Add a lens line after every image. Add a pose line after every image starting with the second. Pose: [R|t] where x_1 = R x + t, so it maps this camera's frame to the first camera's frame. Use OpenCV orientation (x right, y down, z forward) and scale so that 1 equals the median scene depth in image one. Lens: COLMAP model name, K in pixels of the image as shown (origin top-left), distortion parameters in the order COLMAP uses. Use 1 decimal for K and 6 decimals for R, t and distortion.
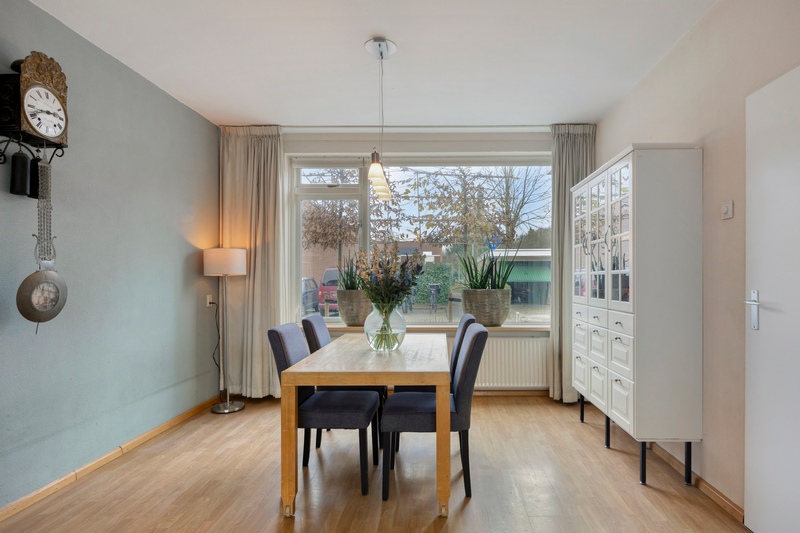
lens RADIAL K [[451.9, 0, 401.6], [0, 451.9, 270.2], [0, 0, 1]] dist [0.000560, 0.000191]
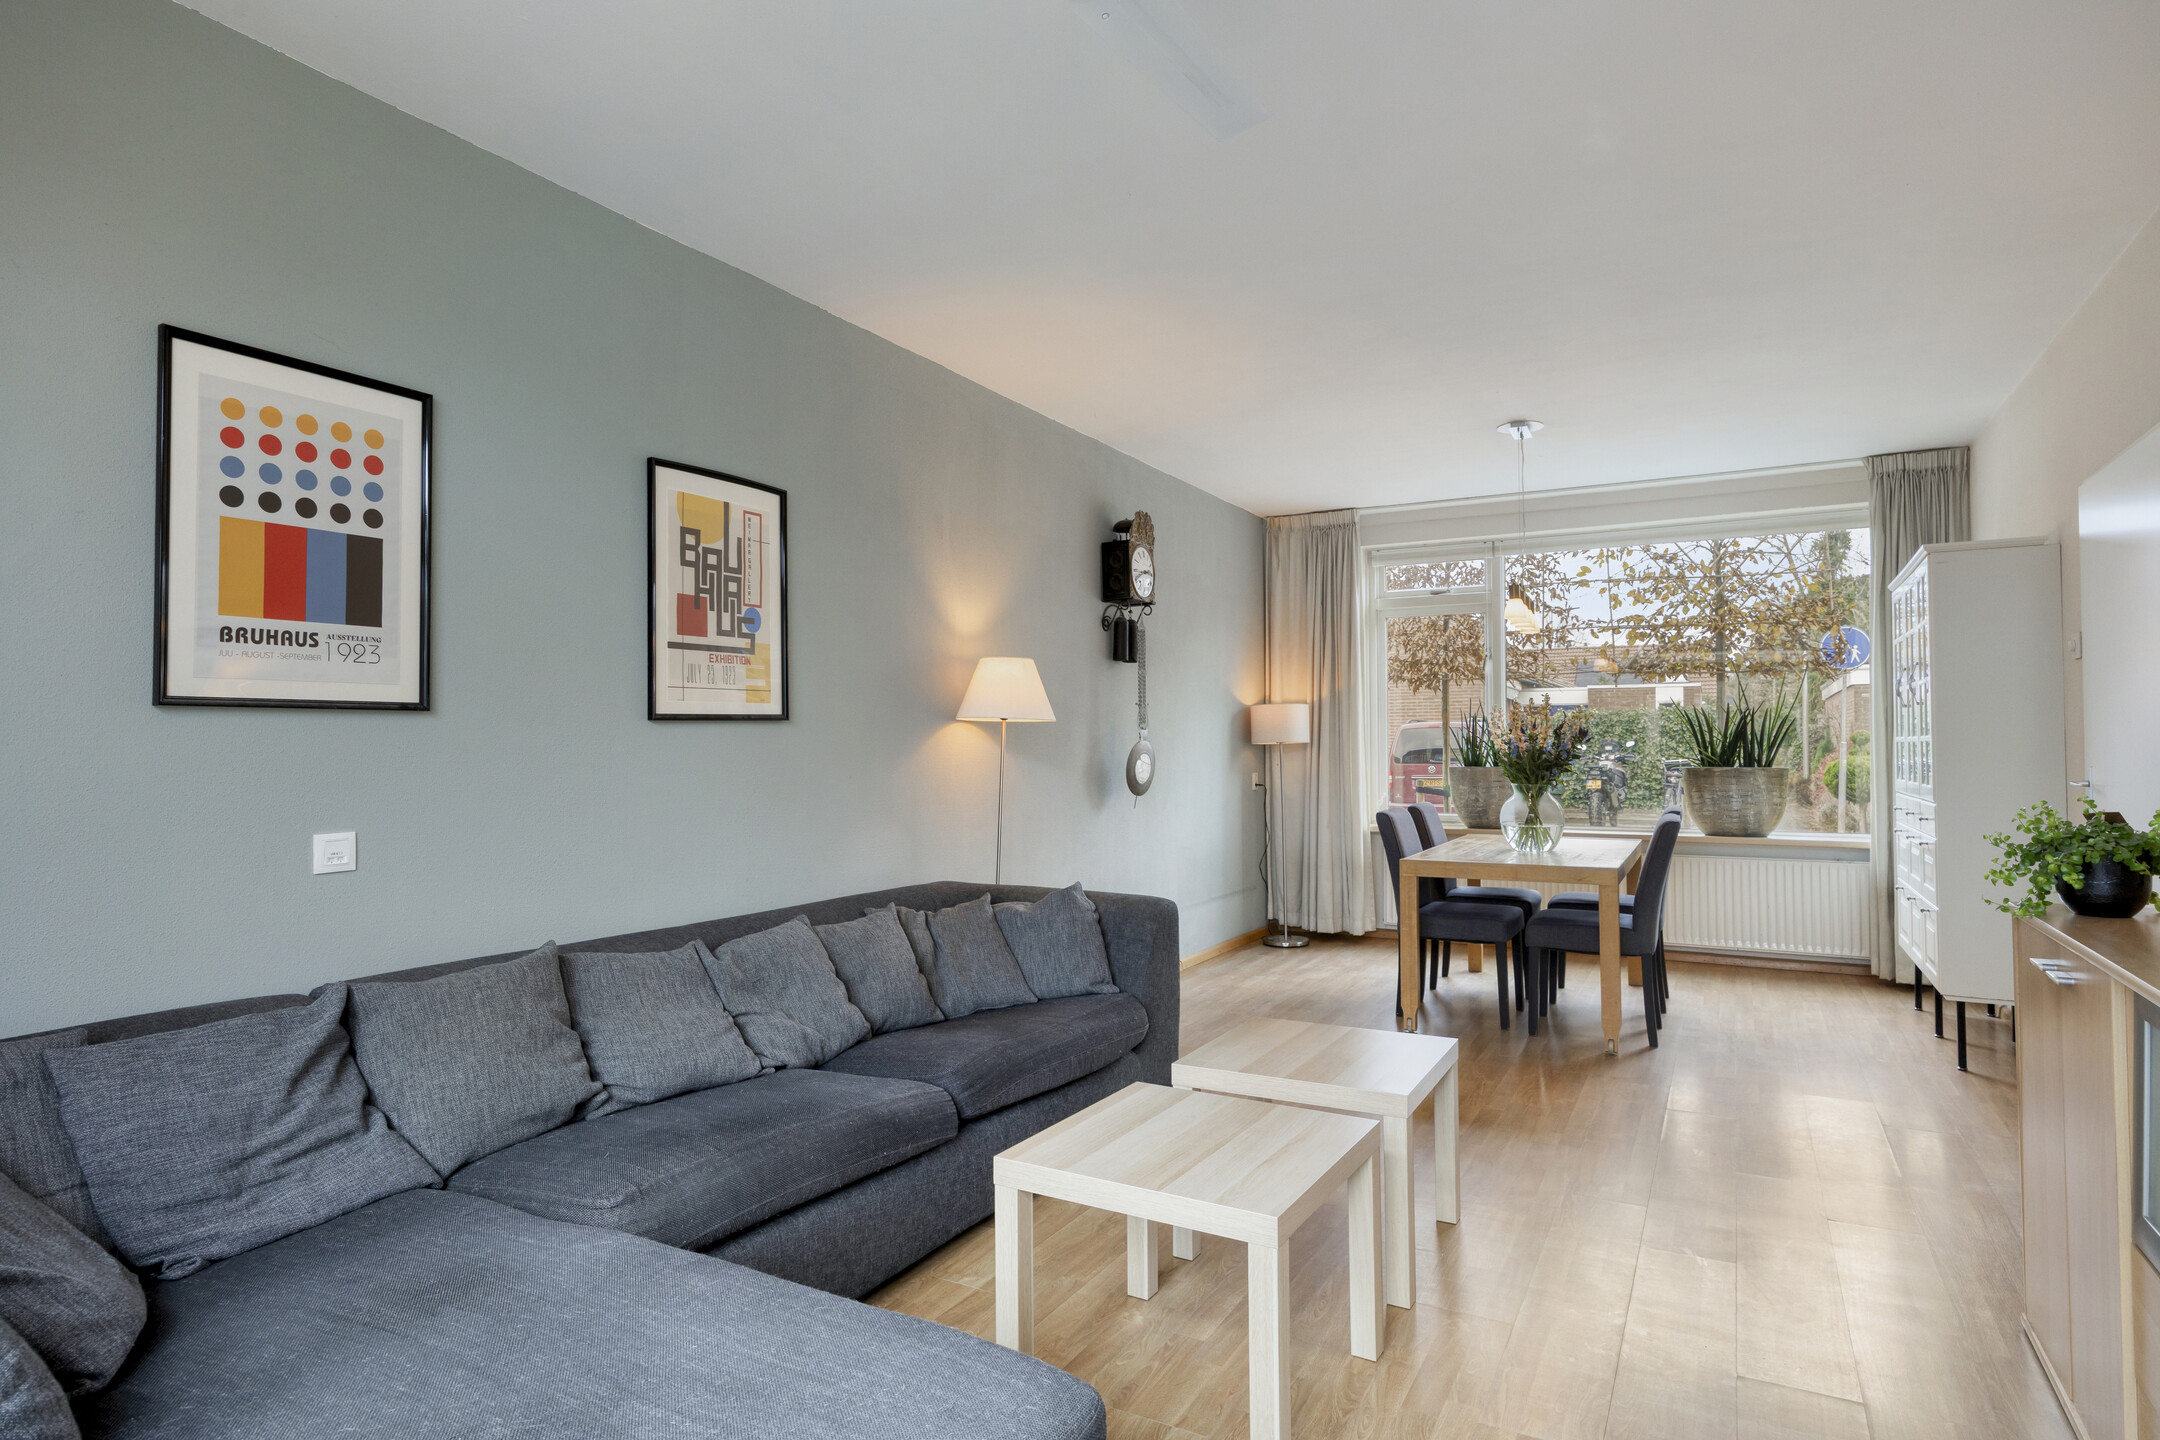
lens RADIAL K [[1220.2, 0, 1098.1], [0, 1220.2, 717.0], [0, 0, 1]] dist [0.000560, 0.000191]
pose [[0.924659, -0.010185, -0.380660, 0.045970], [0.008197, 0.999943, -0.006844, -0.016608], [0.380708, 0.003208, 0.924690, -0.724586]]
